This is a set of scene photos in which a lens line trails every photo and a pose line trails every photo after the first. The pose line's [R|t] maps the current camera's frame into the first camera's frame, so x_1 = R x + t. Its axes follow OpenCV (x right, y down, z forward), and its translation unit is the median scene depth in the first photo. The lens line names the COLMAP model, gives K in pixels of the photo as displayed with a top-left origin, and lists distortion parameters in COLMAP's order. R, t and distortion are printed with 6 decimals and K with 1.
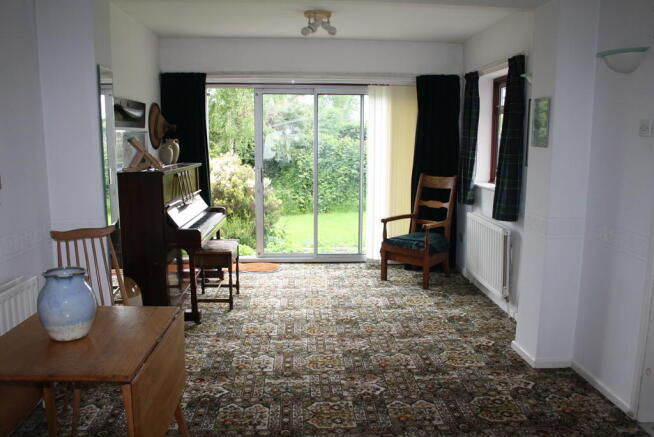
lens RADIAL K [[550.8, 0, 324.8], [0, 550.8, 216.9], [0, 0, 1]] dist [-0.132893, 0.110498]
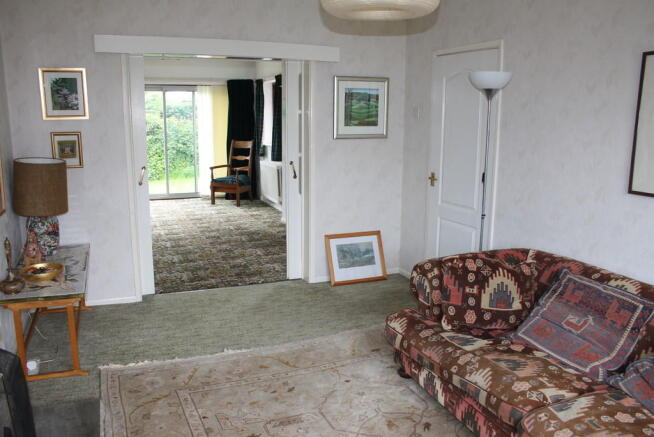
lens RADIAL K [[550.8, 0, 324.9], [0, 550.8, 221.4], [0, 0, 1]] dist [-0.132893, 0.110498]
pose [[0.946507, -0.063716, 0.316332, -0.098999], [0.048090, 0.997217, 0.056971, 0.086597], [-0.319081, -0.038711, 0.946936, -0.668027]]
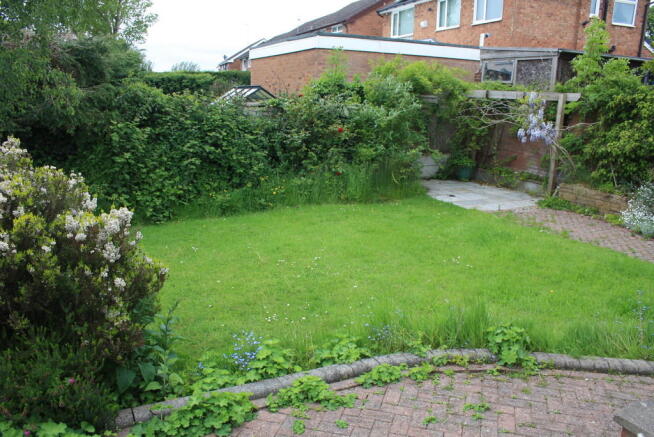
lens RADIAL K [[550.8, 0, 327.6], [0, 550.8, 216.6], [0, 0, 1]] dist [-0.132893, 0.110498]
pose [[0.909931, -0.075130, 0.407899, -0.226622], [0.041810, 0.995063, 0.090010, -0.160937], [-0.412648, -0.064849, 0.908579, 1.121726]]
